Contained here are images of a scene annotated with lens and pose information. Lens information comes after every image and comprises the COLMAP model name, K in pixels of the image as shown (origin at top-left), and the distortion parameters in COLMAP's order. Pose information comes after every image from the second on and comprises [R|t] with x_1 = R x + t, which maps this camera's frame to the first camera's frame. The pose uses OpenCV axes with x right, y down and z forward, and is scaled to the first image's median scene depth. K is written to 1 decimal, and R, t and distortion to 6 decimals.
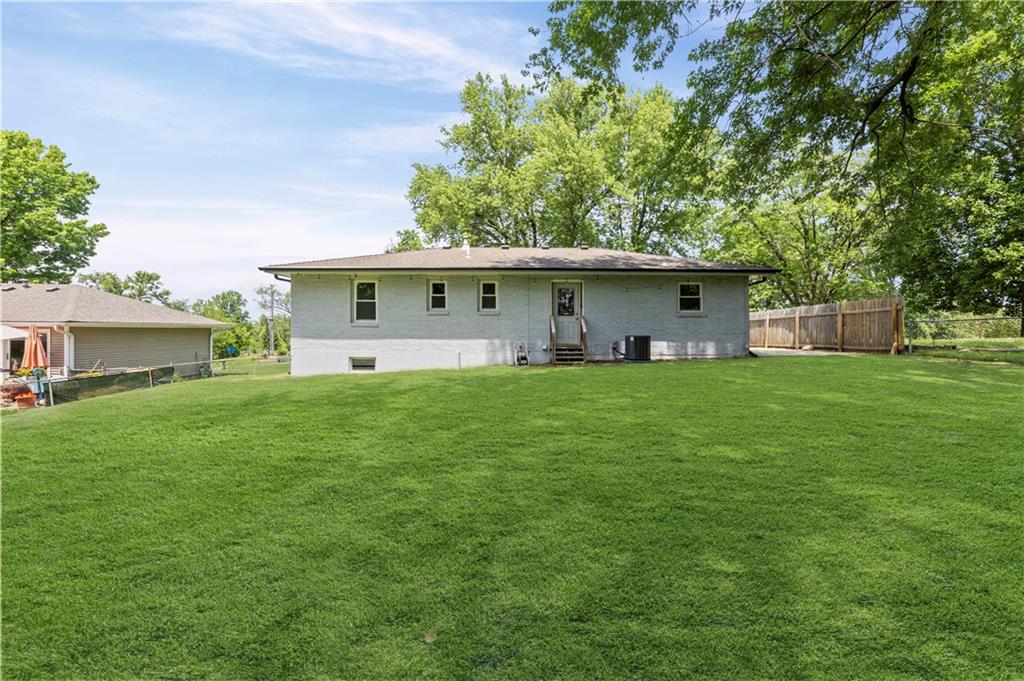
lens RADIAL K [[412.9, 0, 531.4], [0, 412.9, 324.7], [0, 0, 1]] dist [-0.000353, -0.000102]
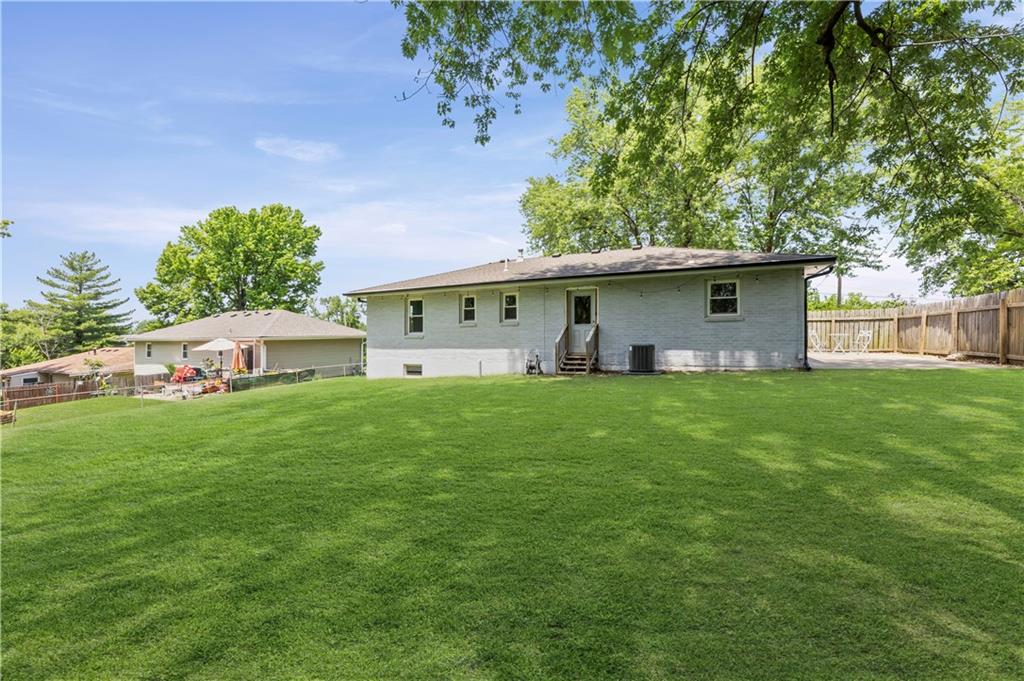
lens RADIAL K [[417.5, 0, 515.1], [0, 417.5, 322.2], [0, 0, 1]] dist [-0.000428, -0.000089]
pose [[0.908795, -0.030100, -0.416155, 0.347896], [0.025790, 0.999540, -0.015975, -0.013866], [0.416445, 0.003786, 0.909153, 0.040985]]
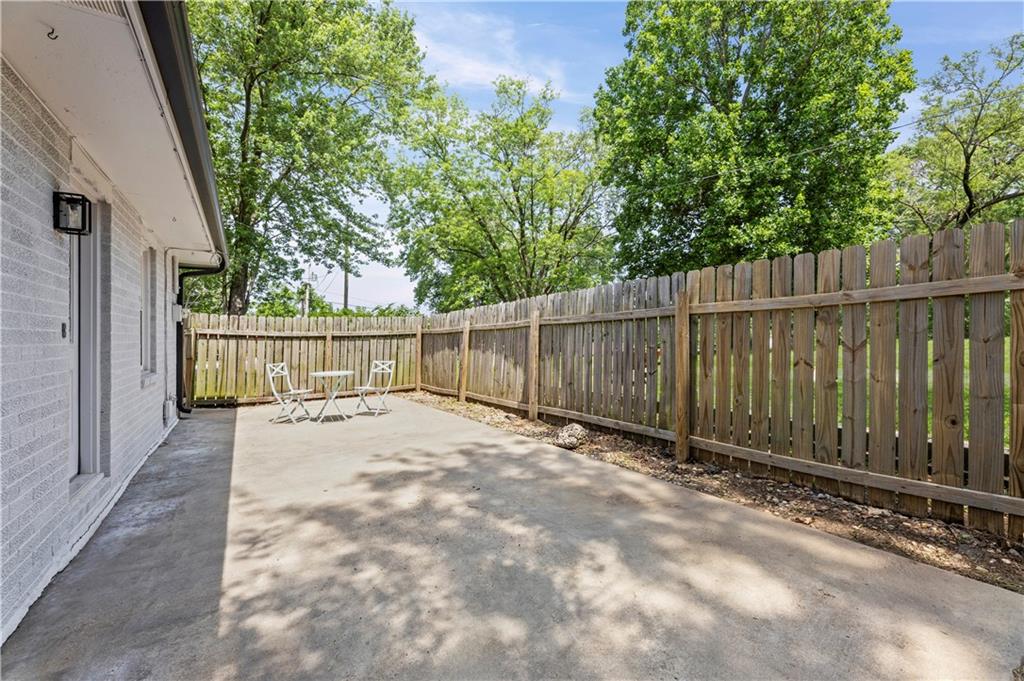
lens RADIAL K [[452.5, 0, 512.0], [0, 452.5, 340.5], [0, 0, 1]] dist [-0.000362, -0.000042]
pose [[0.837791, -0.033151, 0.544984, 0.577451], [0.020982, 0.999373, 0.028536, -0.023549], [-0.545588, -0.012472, 0.837961, 0.946862]]
